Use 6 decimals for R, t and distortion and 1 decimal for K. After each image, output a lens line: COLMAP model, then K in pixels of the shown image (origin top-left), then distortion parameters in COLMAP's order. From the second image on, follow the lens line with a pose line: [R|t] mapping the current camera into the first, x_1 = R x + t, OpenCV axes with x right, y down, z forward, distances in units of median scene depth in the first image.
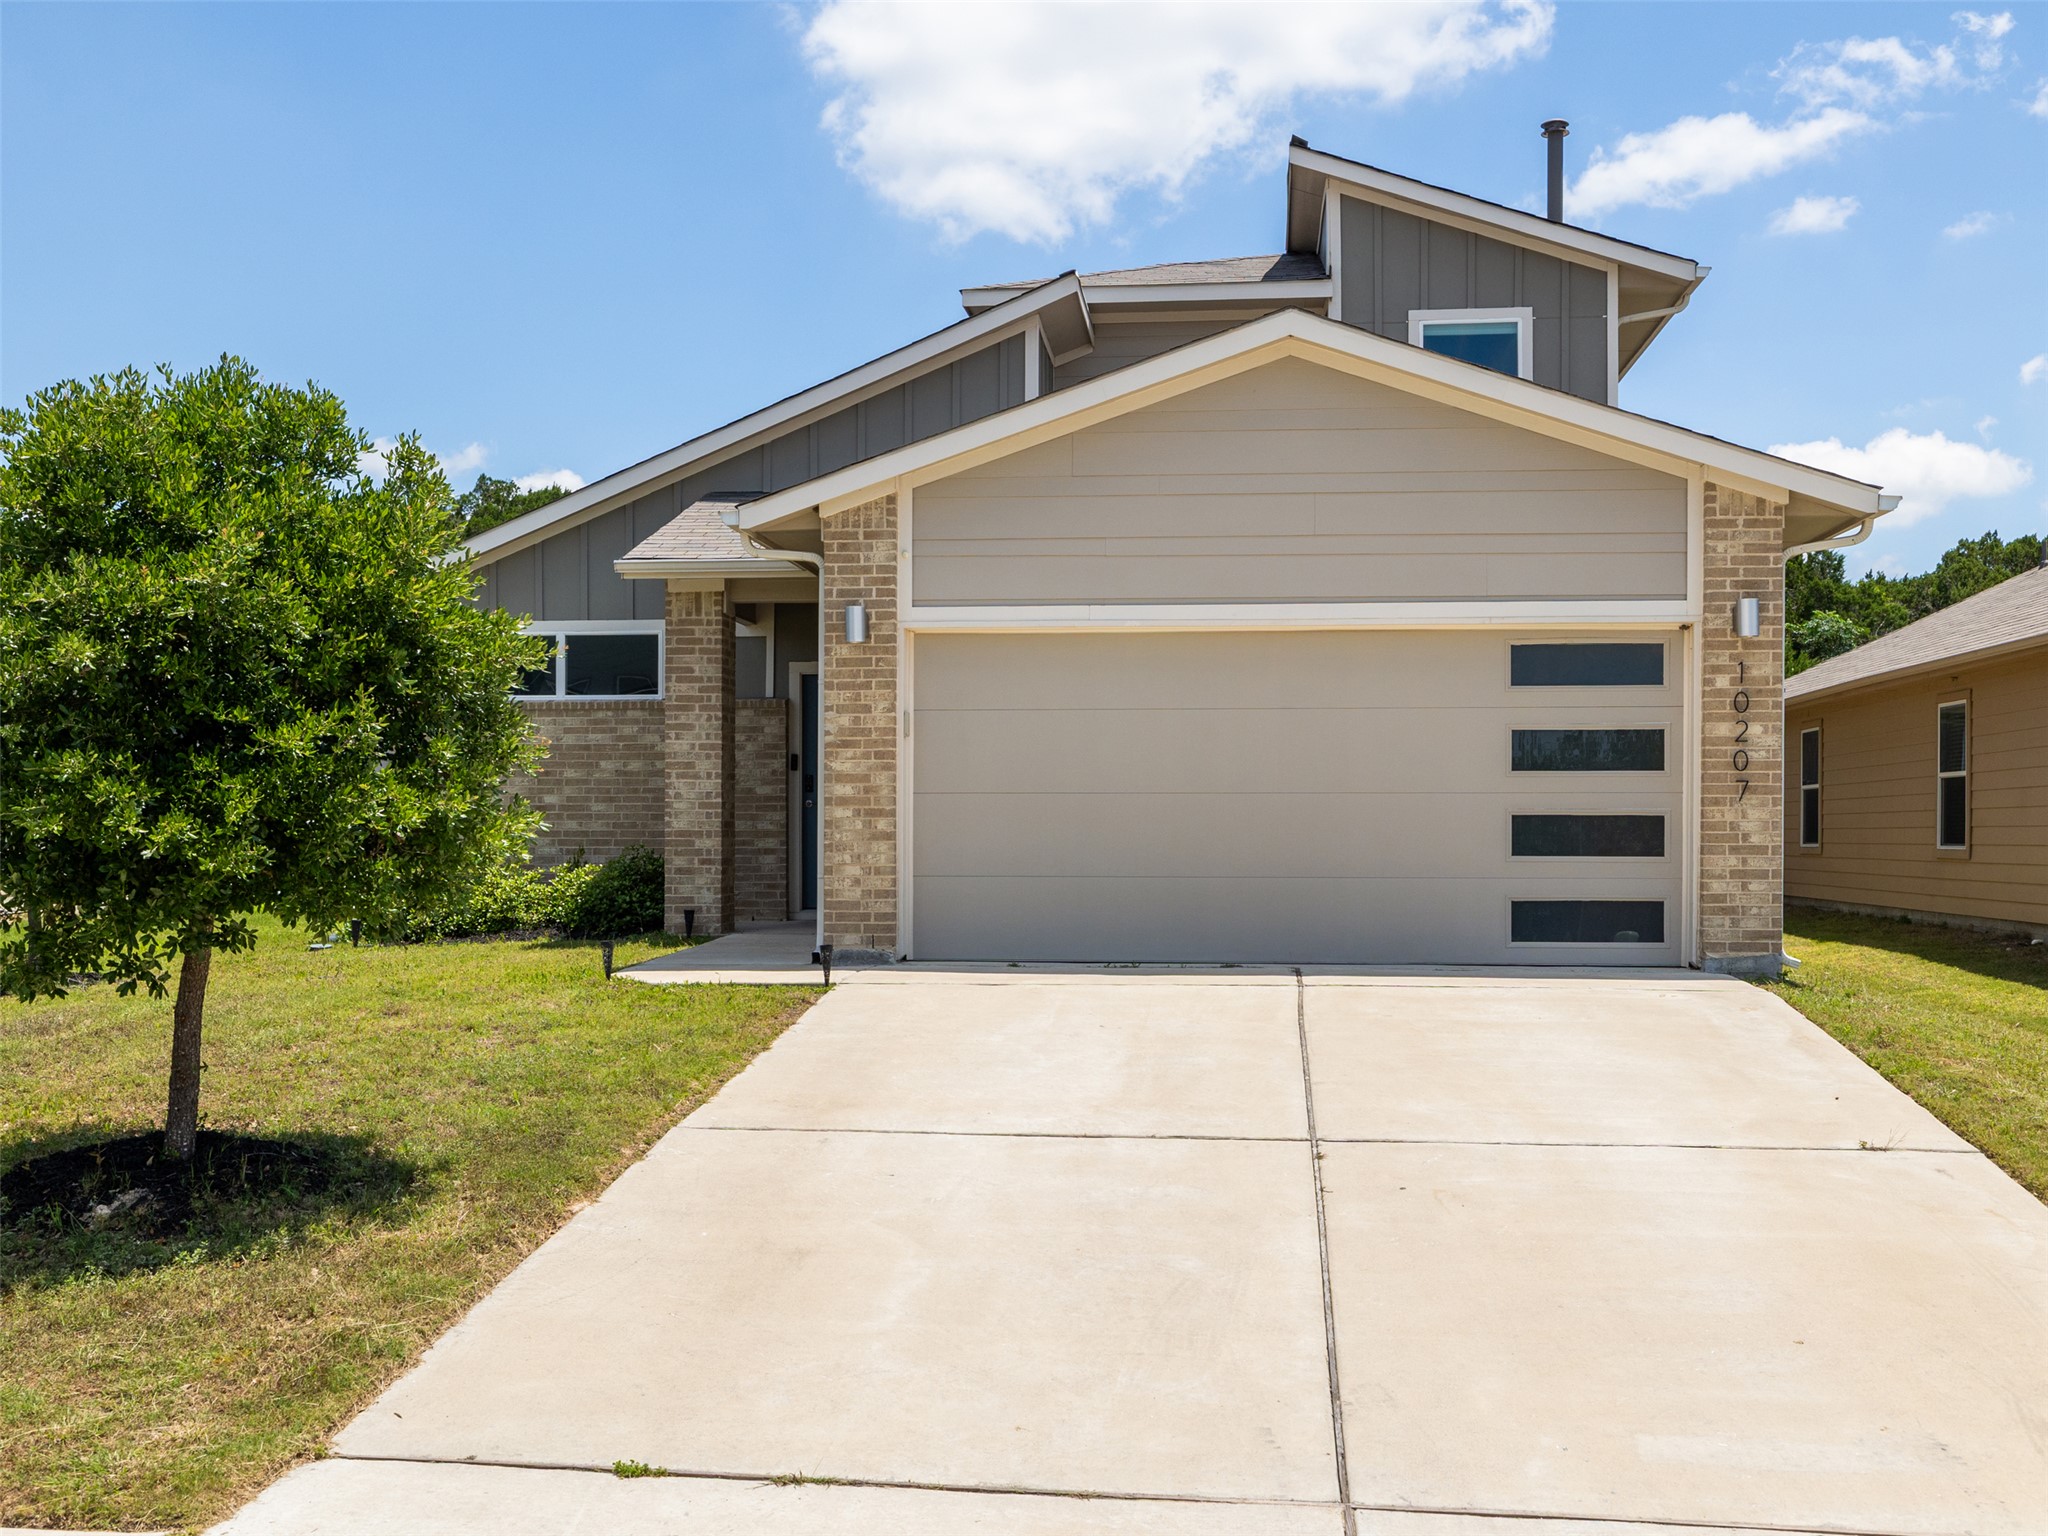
lens RADIAL K [[2139.7, 0, 1024.0], [0, 2139.7, 768.0], [0, 0, 1]] dist [-0.016740, -0.032132]
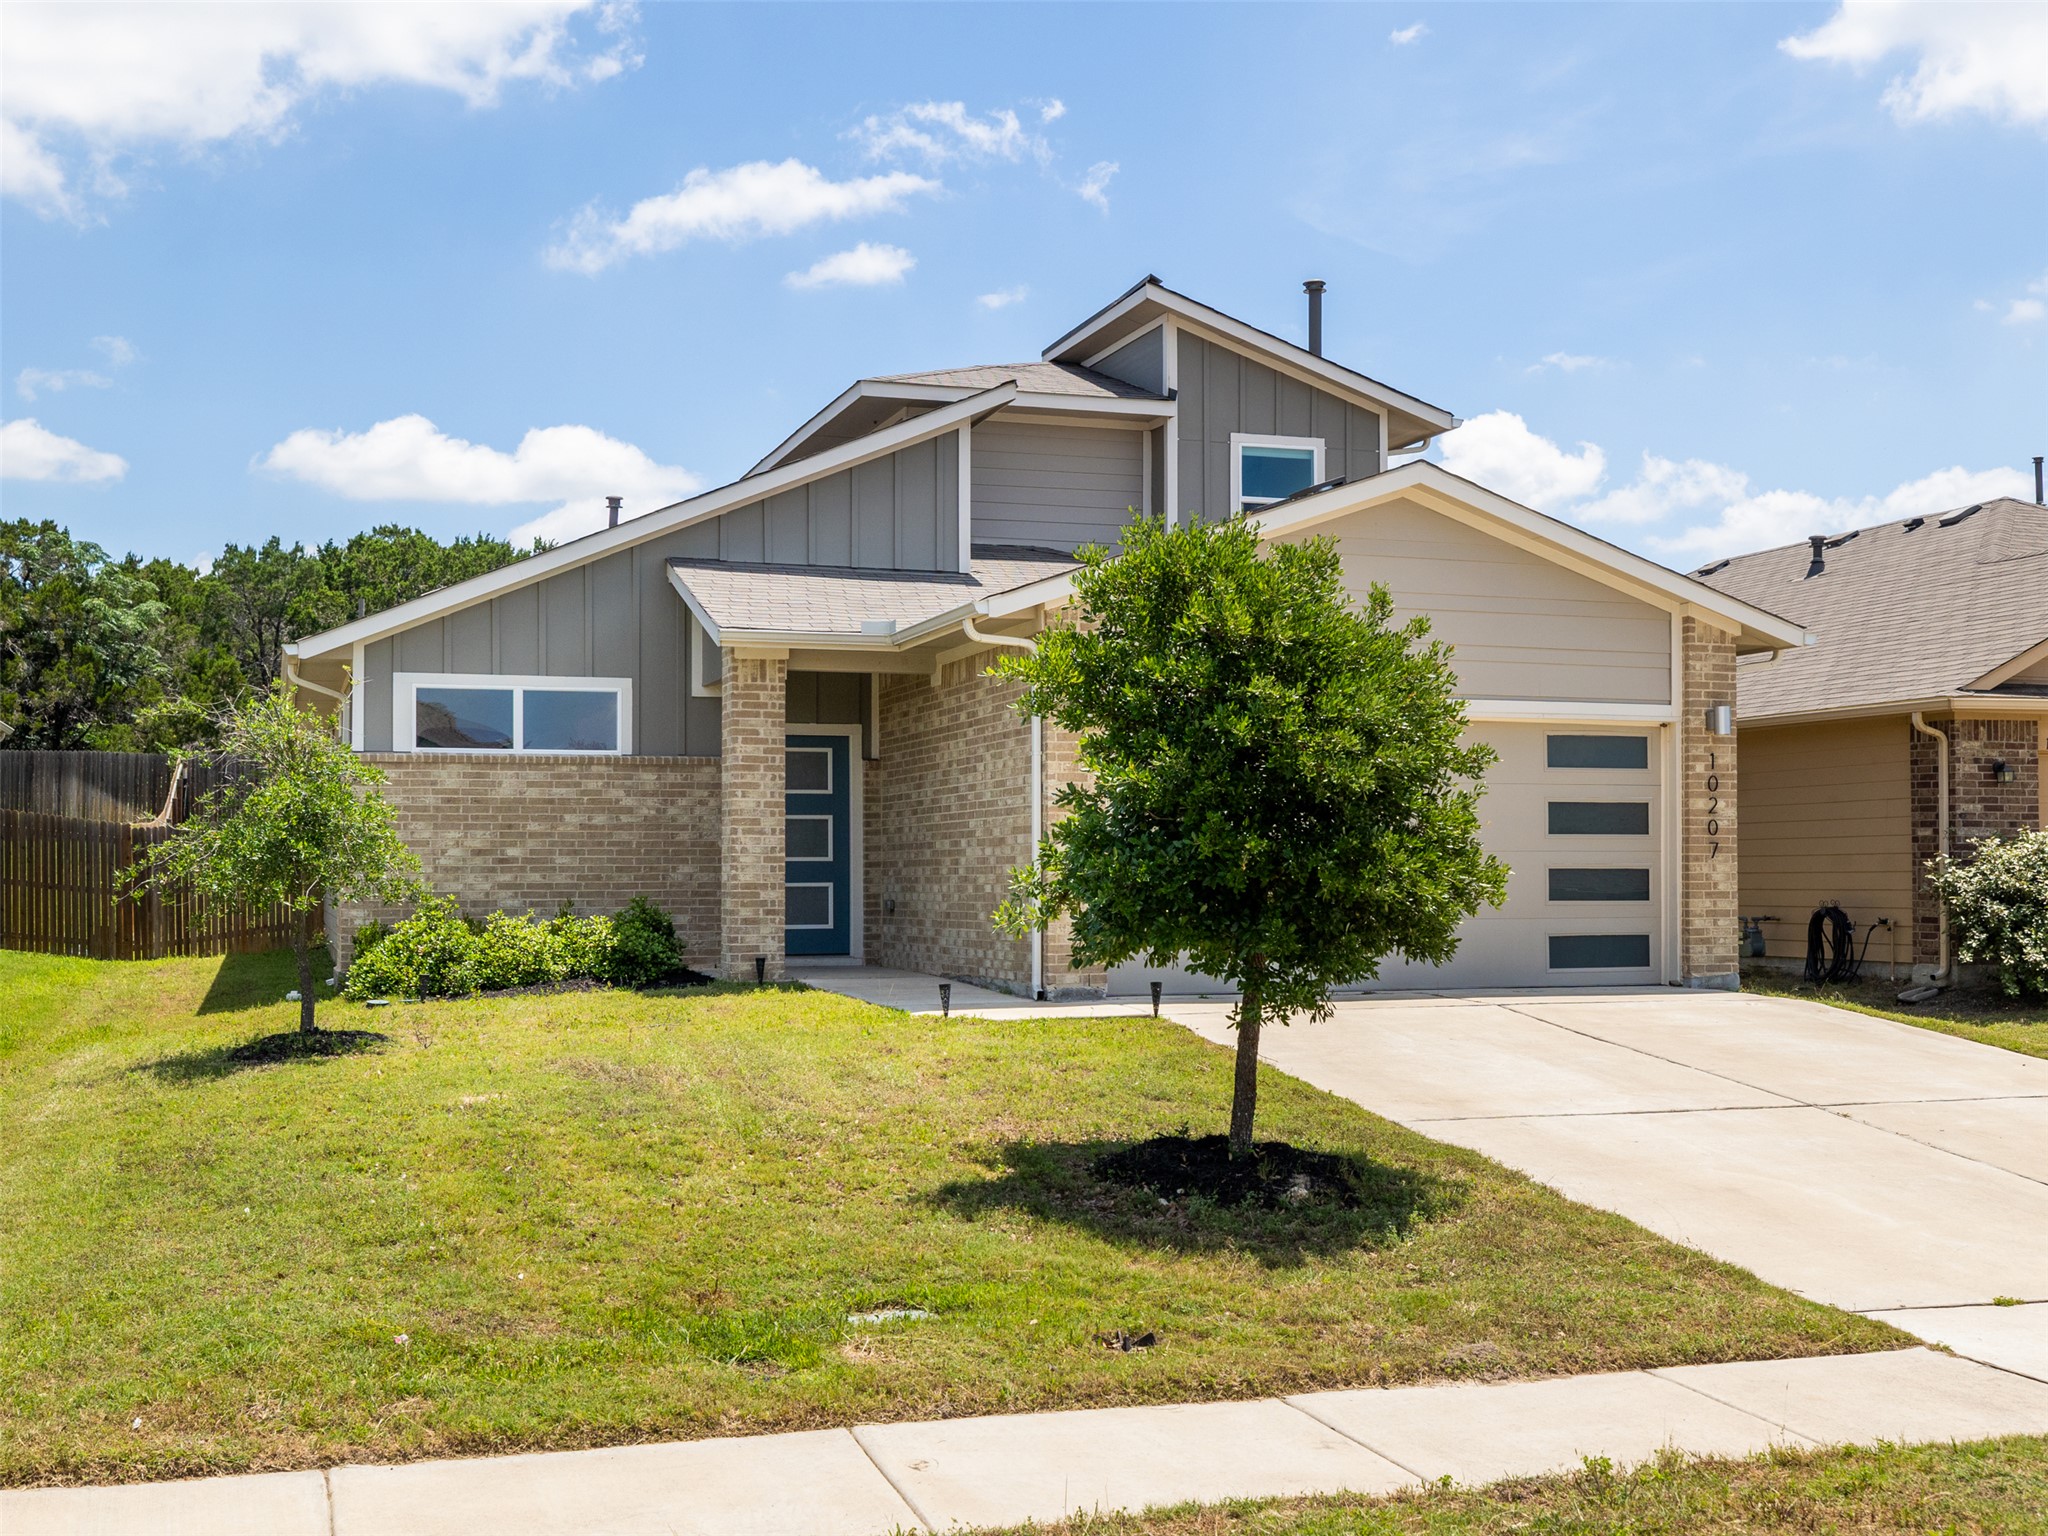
lens RADIAL K [[2211.4, 0, 1024.0], [0, 2211.4, 768.0], [0, 0, 1]] dist [-0.008709, -0.008223]
pose [[0.909975, 0.016315, 0.414342, -0.491135], [-0.008985, 0.999767, -0.019634, -0.007635], [-0.414565, 0.014143, 0.909910, -0.057187]]
